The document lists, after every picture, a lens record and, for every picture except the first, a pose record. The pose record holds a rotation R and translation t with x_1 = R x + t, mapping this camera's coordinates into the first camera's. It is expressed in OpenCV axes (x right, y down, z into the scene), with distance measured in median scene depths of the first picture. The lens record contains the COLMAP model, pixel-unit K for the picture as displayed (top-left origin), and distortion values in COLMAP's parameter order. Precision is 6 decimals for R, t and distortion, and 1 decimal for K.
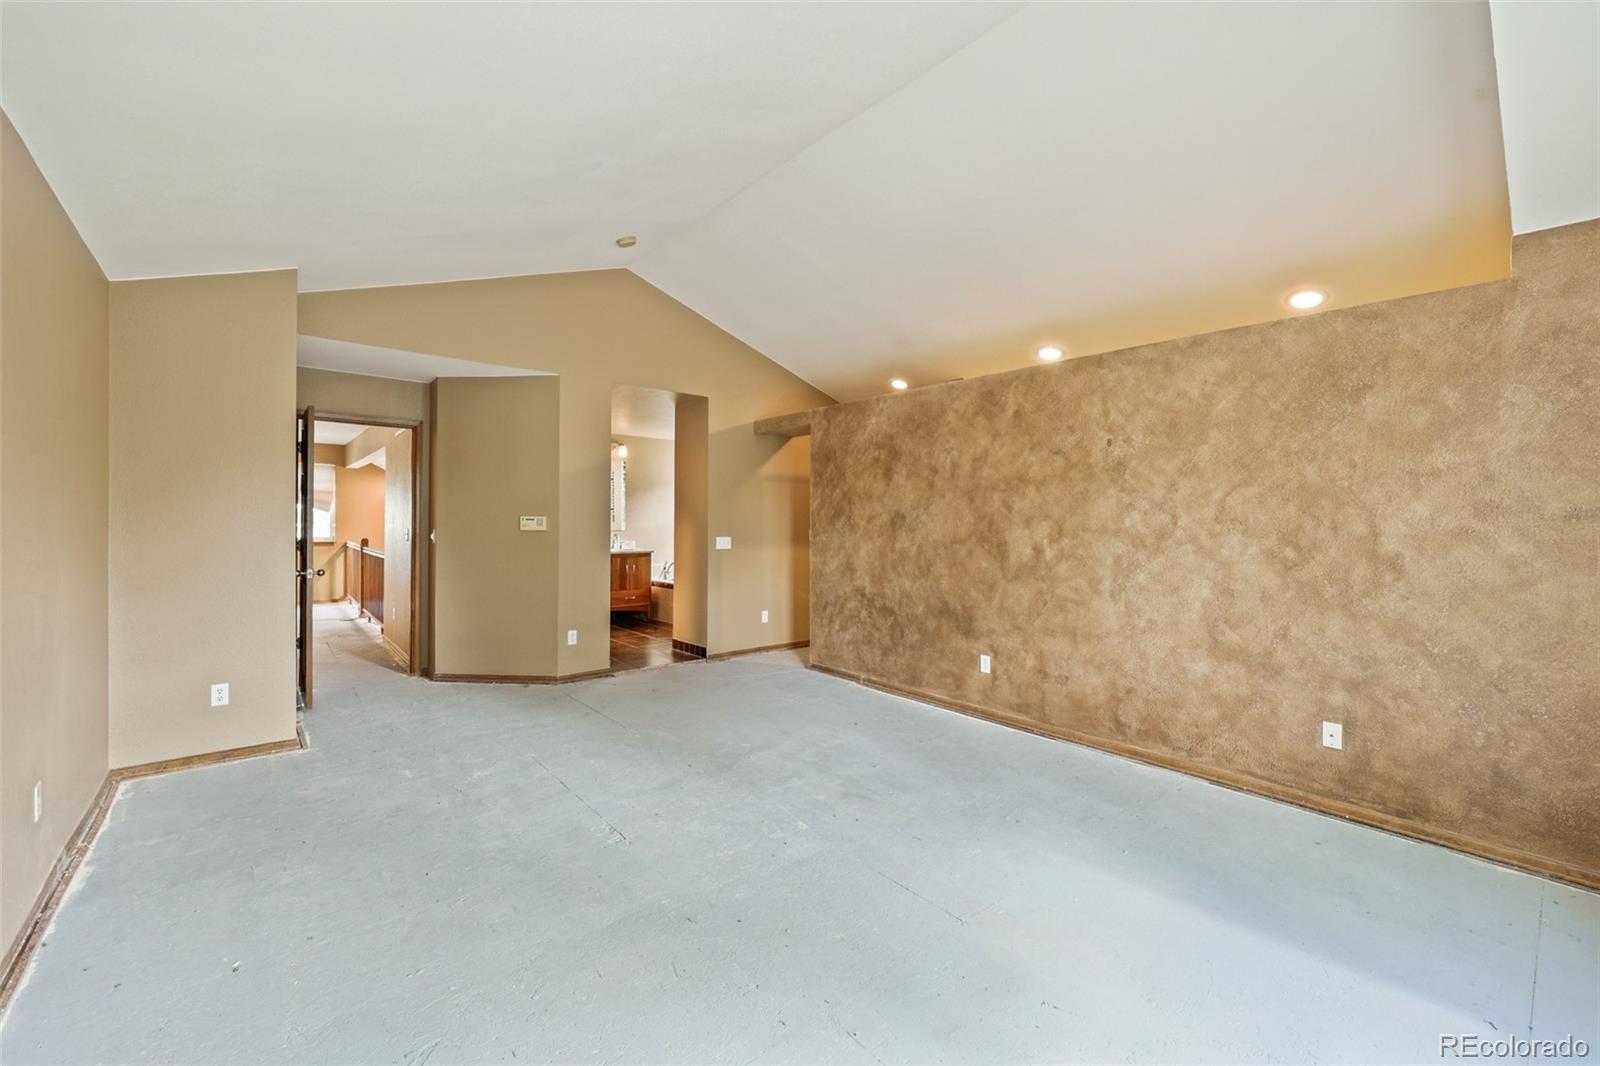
lens RADIAL K [[651.1, 0, 806.3], [0, 651.1, 522.4], [0, 0, 1]] dist [0.001674, -0.000108]
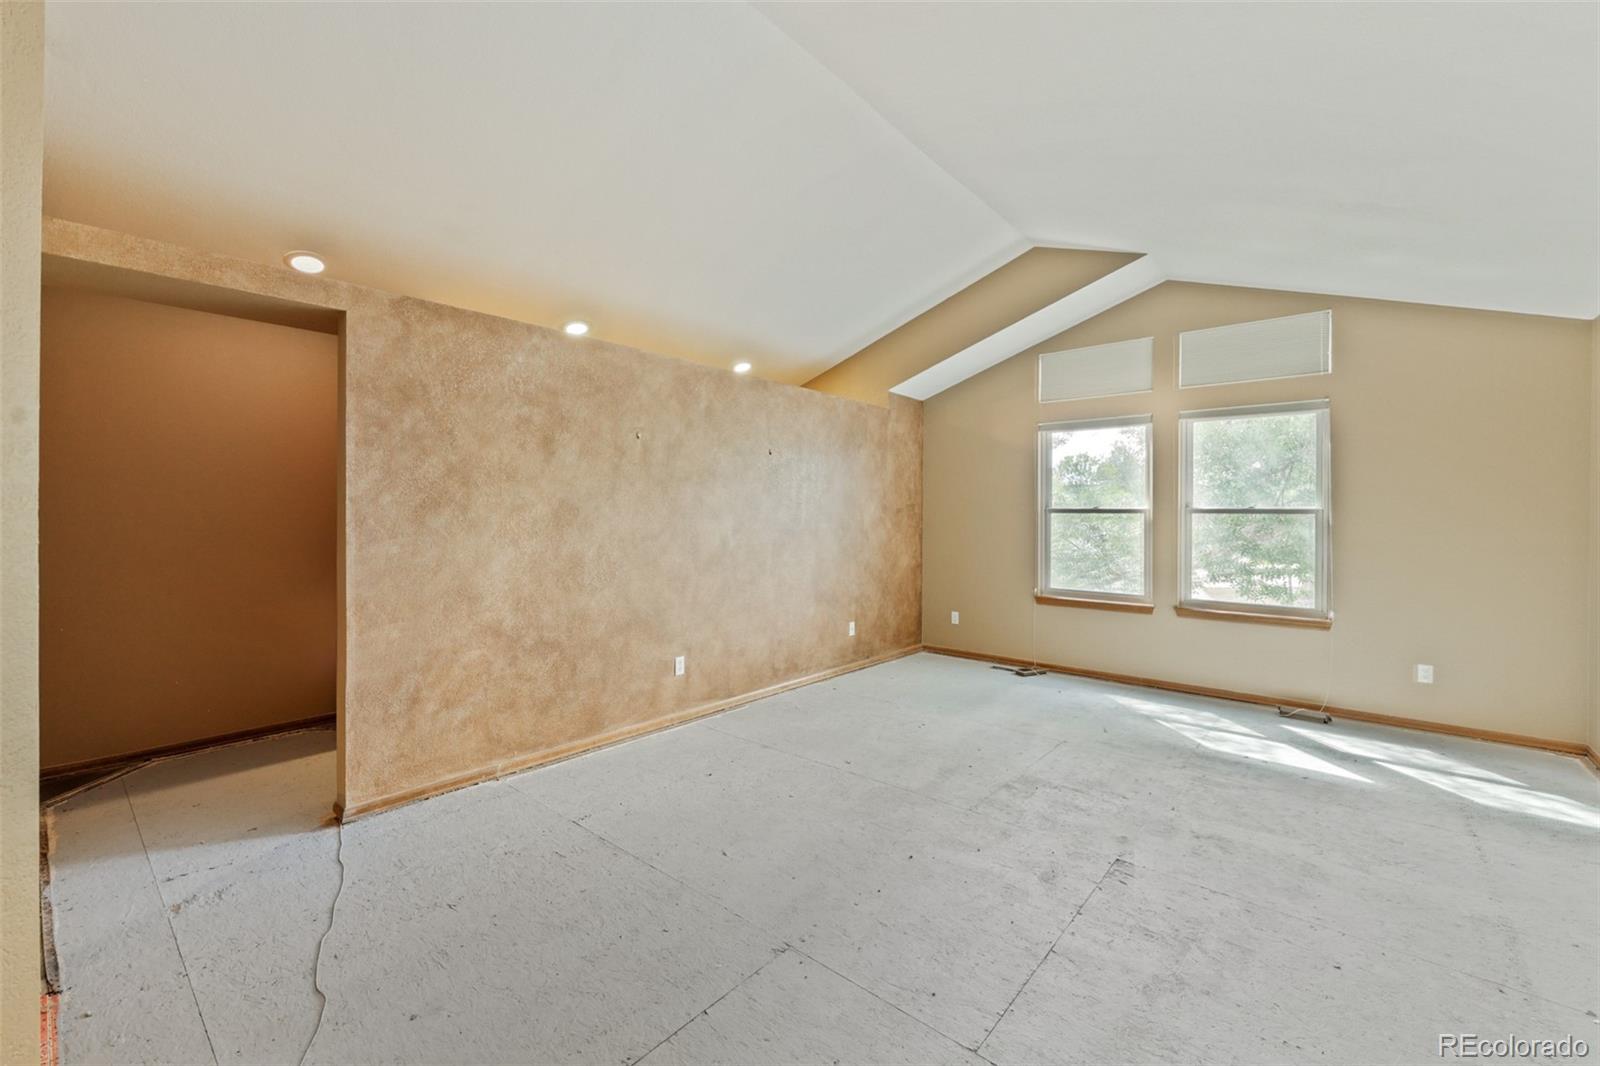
lens RADIAL K [[651.1, 0, 800.9], [0, 651.1, 522.0], [0, 0, 1]] dist [0.001674, -0.000108]
pose [[-0.154374, -0.014390, 0.987908, -0.621525], [0.002301, 0.999886, 0.014924, -0.003883], [-0.988010, 0.004577, -0.154323, 0.886978]]
